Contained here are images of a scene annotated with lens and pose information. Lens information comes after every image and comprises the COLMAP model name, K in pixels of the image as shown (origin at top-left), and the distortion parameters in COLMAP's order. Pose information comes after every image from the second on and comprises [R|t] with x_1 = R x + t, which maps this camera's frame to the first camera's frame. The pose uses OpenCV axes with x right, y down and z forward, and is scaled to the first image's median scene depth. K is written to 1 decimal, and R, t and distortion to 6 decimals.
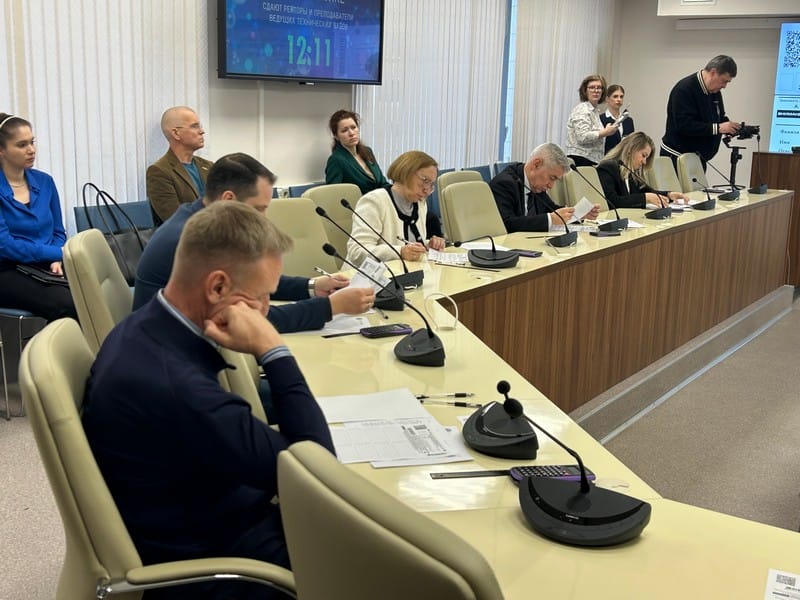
lens RADIAL K [[1023.0, 0, 400.2], [0, 1023.0, 300.7], [0, 0, 1]] dist [-0.003223, 0.000000]
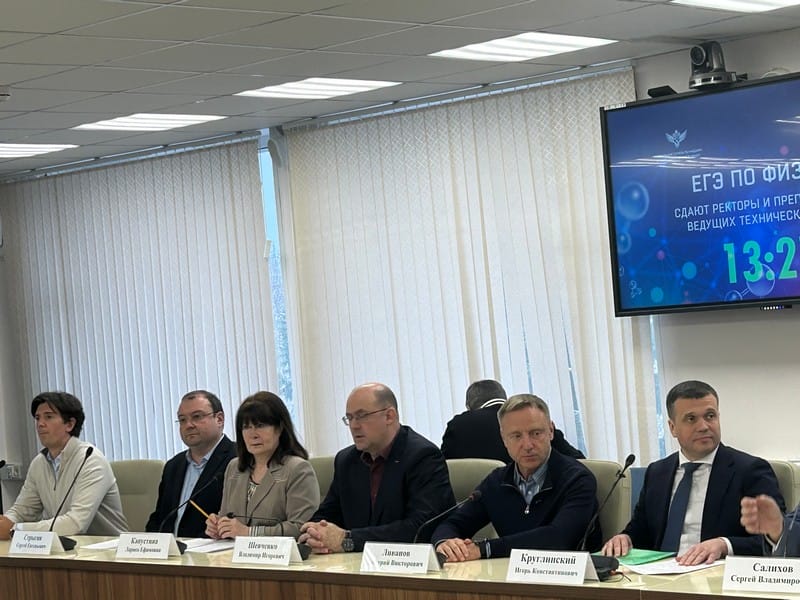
lens RADIAL K [[1851.0, 0, 398.4], [0, 1851.0, 299.5], [0, 0, 1]] dist [0.111410, 0.000000]
pose [[-0.193478, -0.032307, -0.980572, 1.153694], [-0.123360, 0.992327, -0.008354, -0.181723], [0.973318, 0.119347, -0.195979, 1.021891]]
